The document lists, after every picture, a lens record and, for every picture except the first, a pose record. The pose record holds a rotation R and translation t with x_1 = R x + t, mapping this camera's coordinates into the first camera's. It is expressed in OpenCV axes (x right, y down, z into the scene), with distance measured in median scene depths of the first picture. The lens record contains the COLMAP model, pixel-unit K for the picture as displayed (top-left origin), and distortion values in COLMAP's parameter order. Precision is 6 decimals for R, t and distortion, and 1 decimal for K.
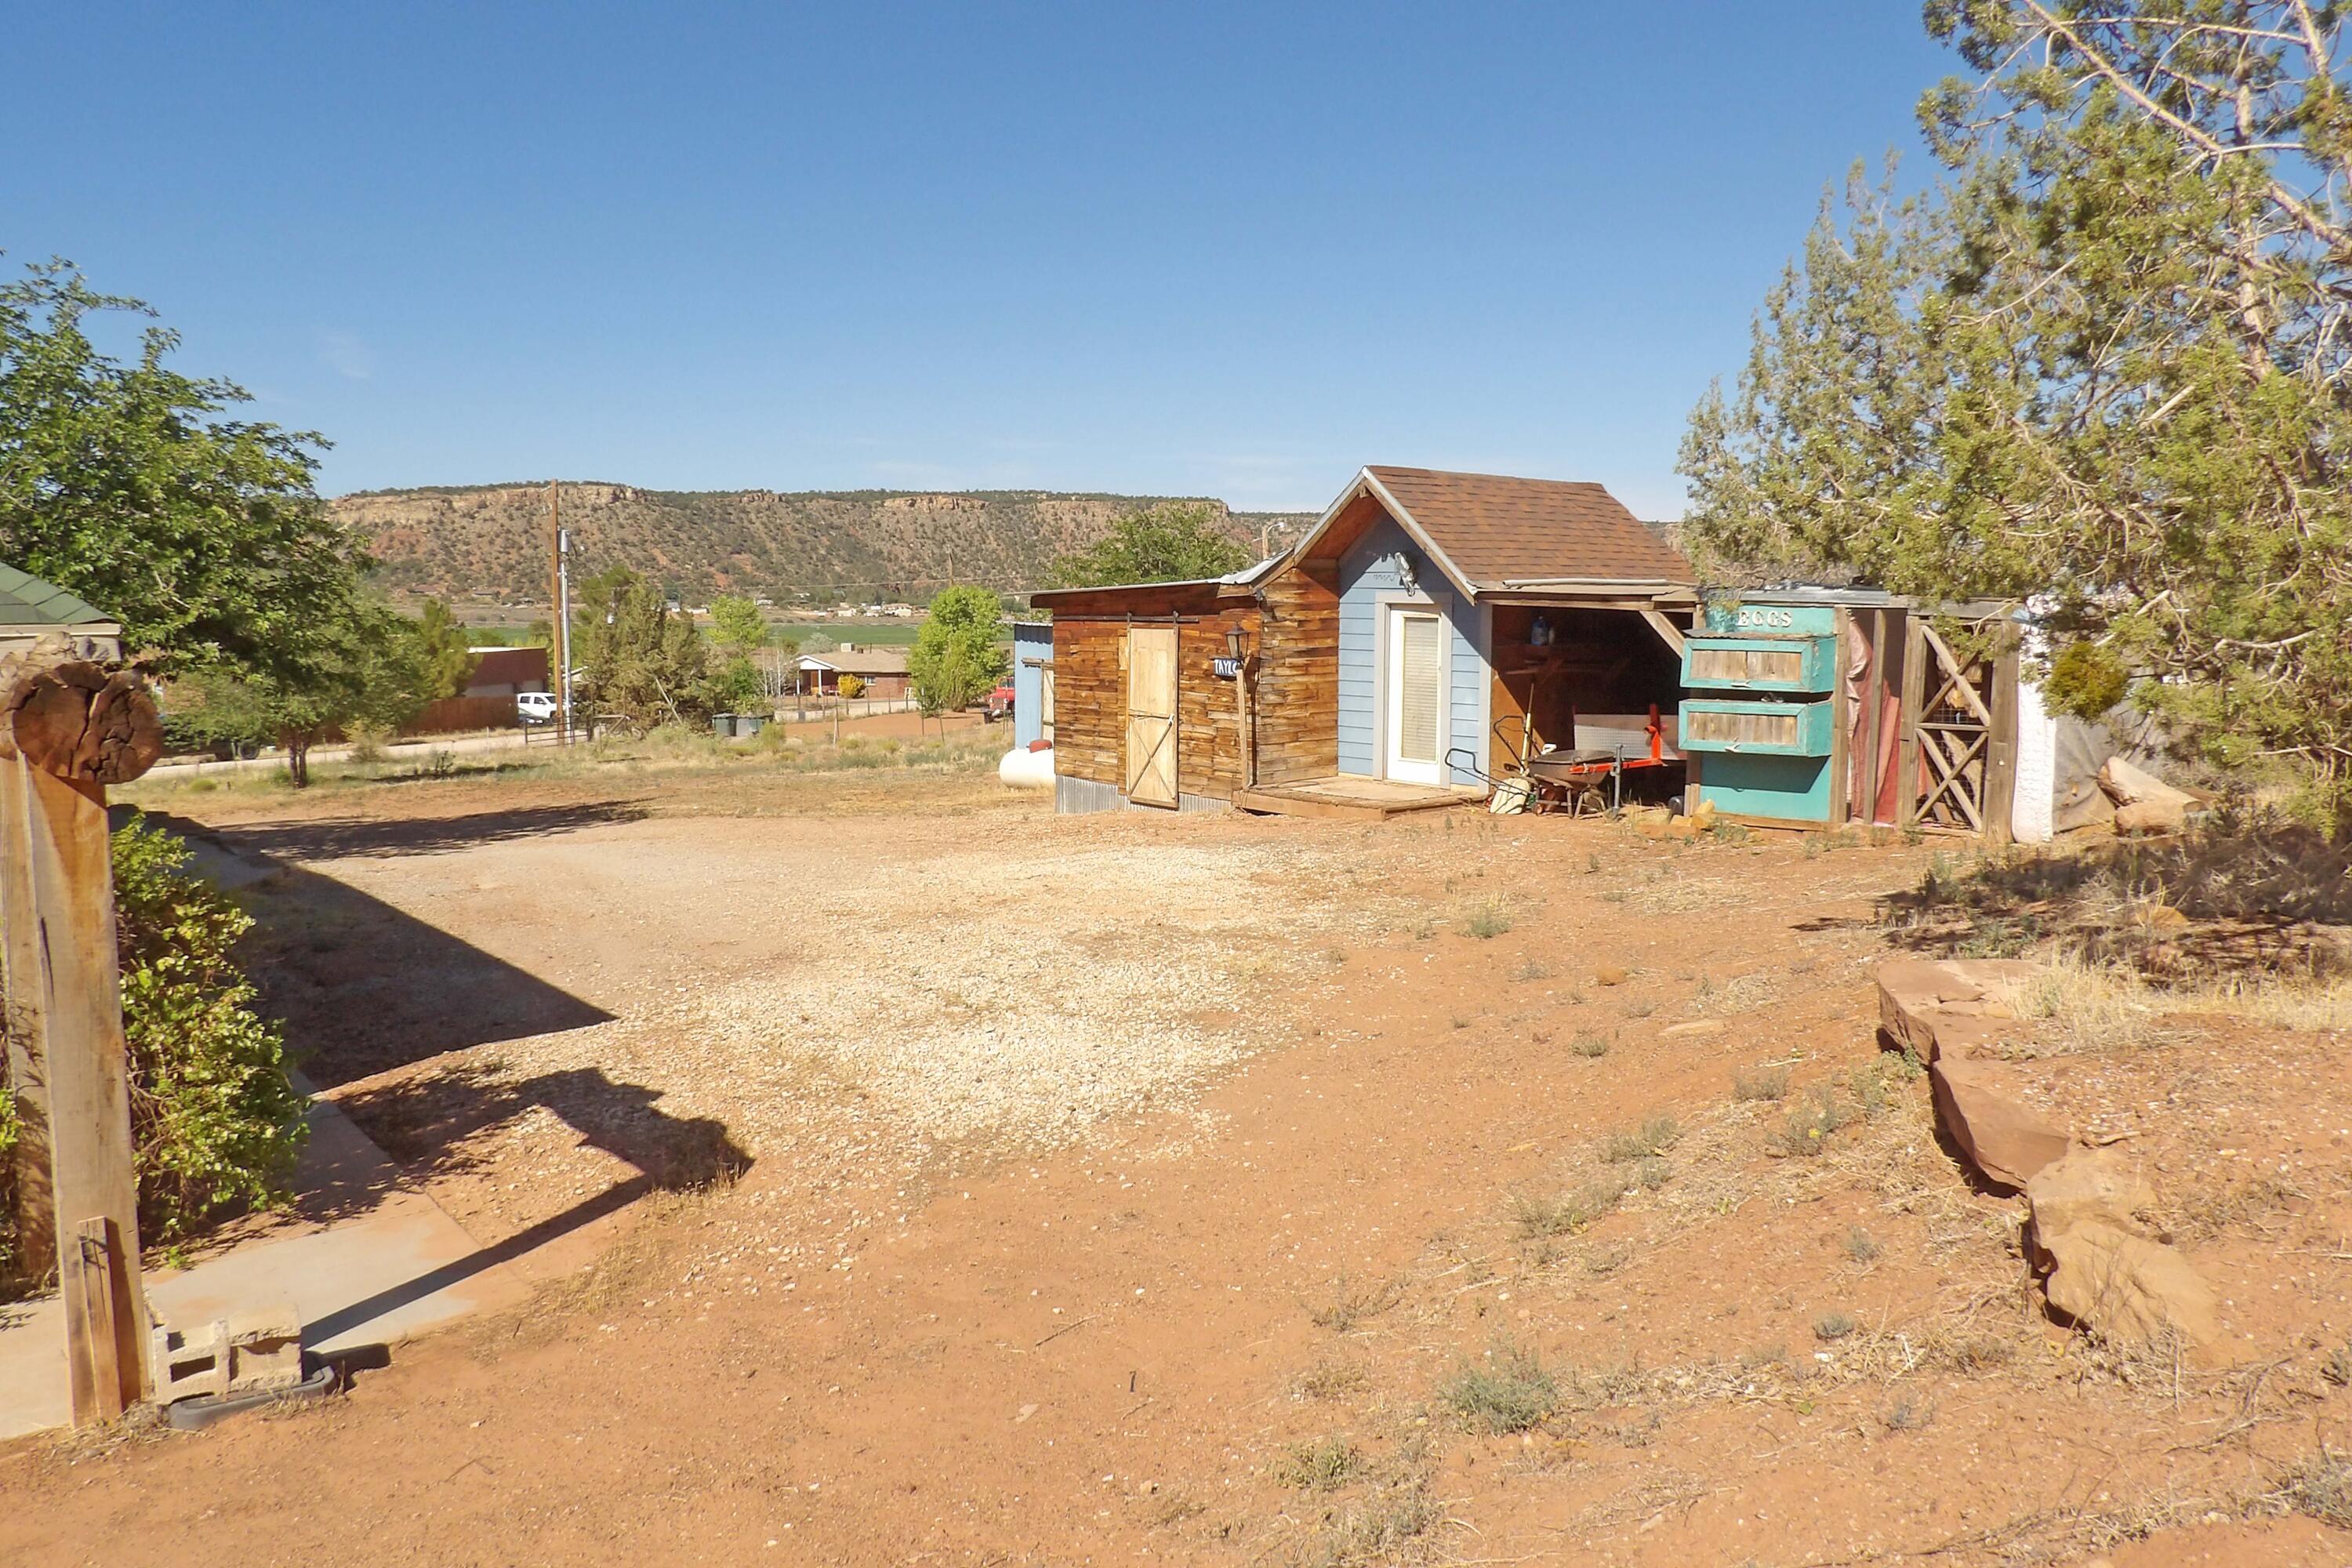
lens RADIAL K [[1733.1, 0, 1162.5], [0, 1733.1, 772.6], [0, 0, 1]] dist [-0.035555, 0.075023]
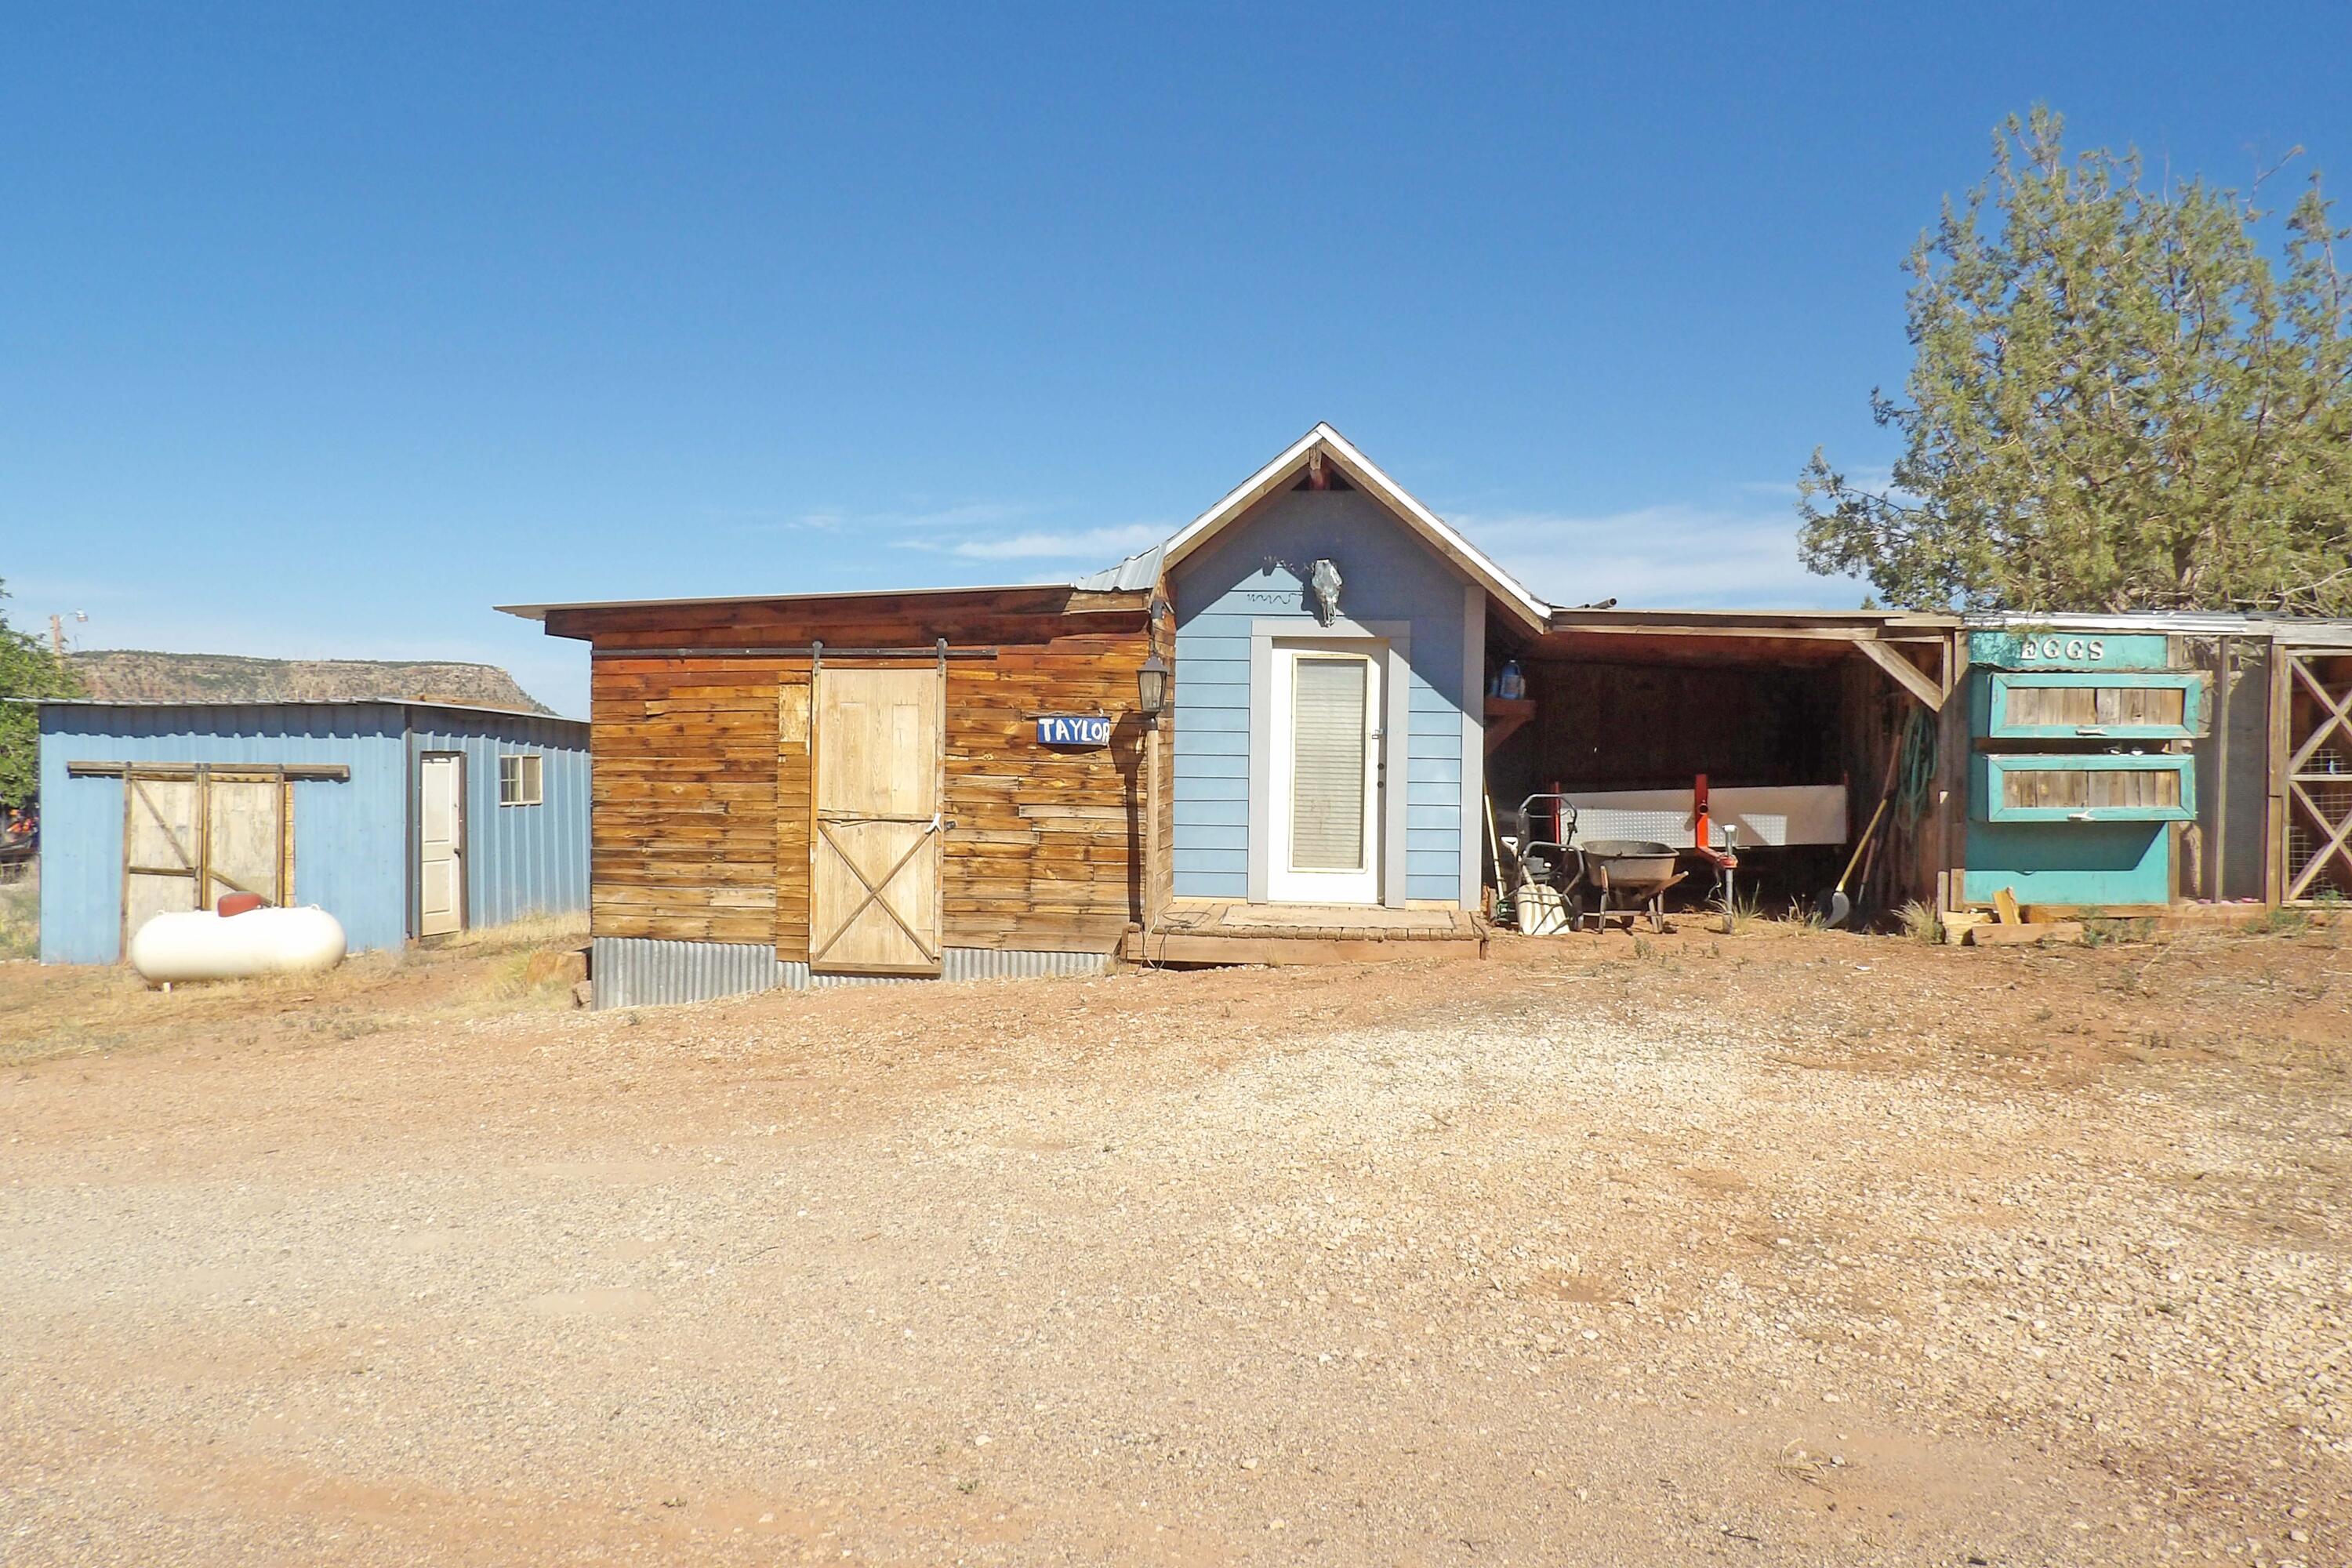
lens RADIAL K [[1611.0, 0, 1167.2], [0, 1611.0, 774.2], [0, 0, 1]] dist [0.024665, -0.001140]
pose [[0.711515, -0.002912, 0.702665, -0.329009], [0.060289, 0.996557, -0.056919, -0.011692], [-0.700080, 0.082862, 0.709241, 0.573196]]
